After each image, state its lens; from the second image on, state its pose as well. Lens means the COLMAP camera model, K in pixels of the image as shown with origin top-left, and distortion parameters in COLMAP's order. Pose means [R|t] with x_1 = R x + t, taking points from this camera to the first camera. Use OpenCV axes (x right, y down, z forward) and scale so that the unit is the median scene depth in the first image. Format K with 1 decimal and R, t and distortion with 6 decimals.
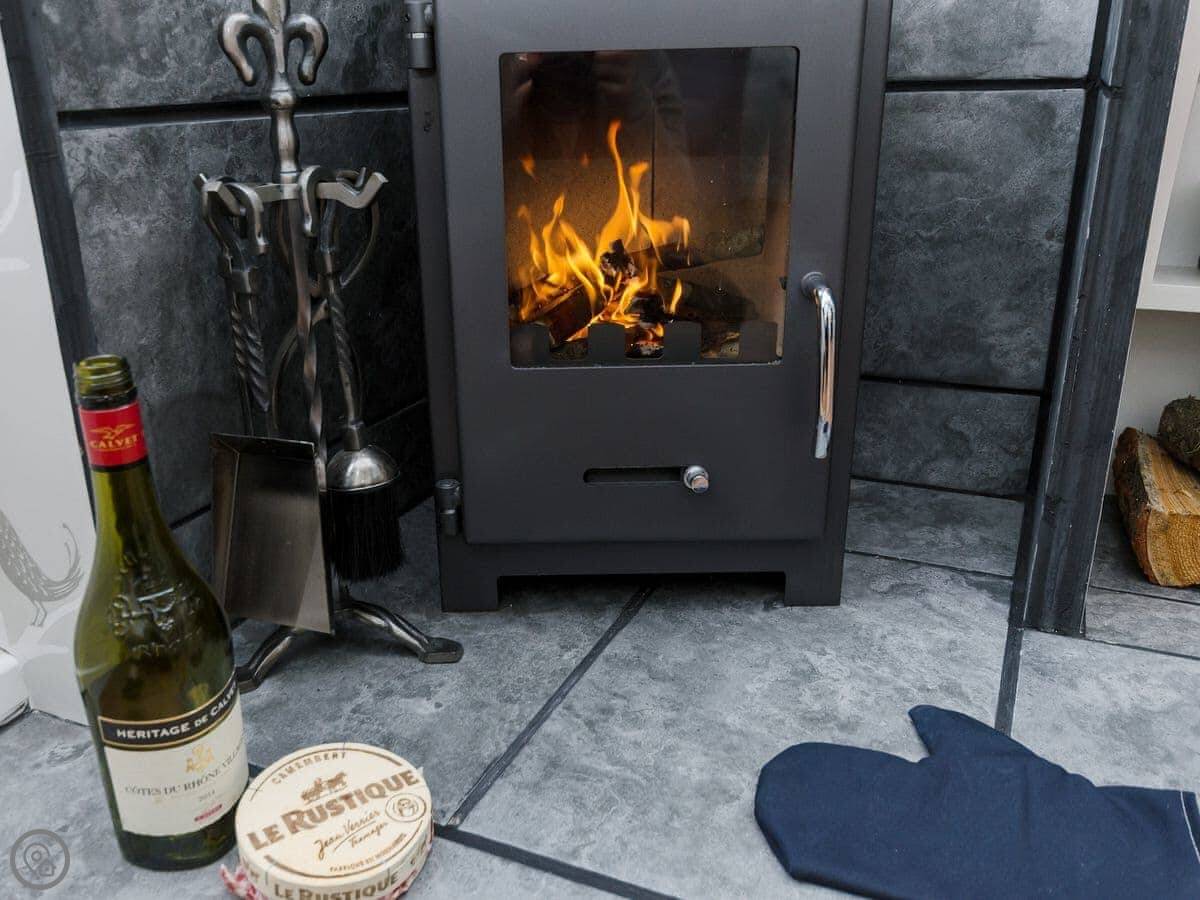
lens RADIAL K [[987.7, 0, 600.0], [0, 987.7, 450.0], [0, 0, 1]] dist [0.007036, 0.002054]
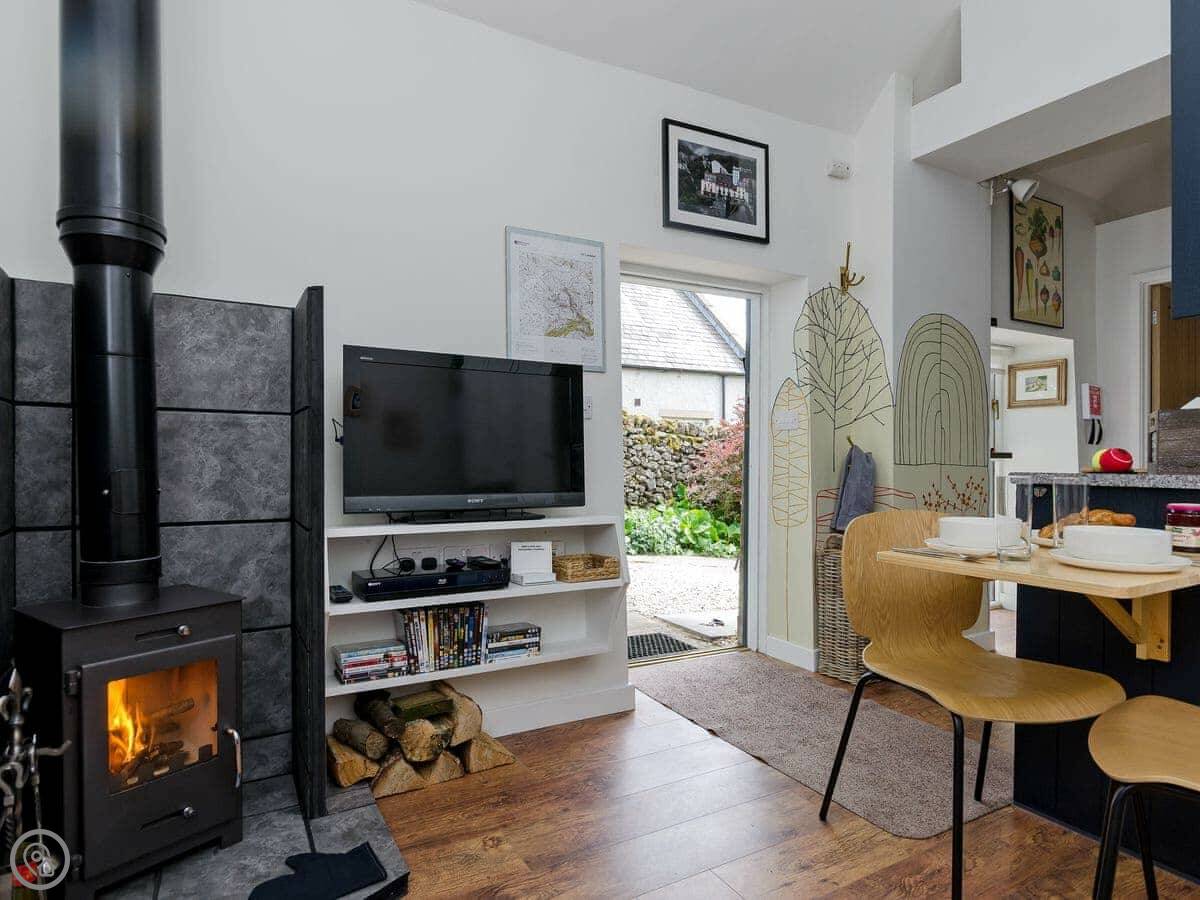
lens RADIAL K [[717.5, 0, 600.0], [0, 717.5, 450.0], [0, 0, 1]] dist [-0.004571, -0.003286]
pose [[0.593292, -0.001486, 0.804986, -0.767828], [0.262518, 0.945686, -0.191735, -0.225615], [-0.760979, 0.325078, 0.561458, -1.214277]]
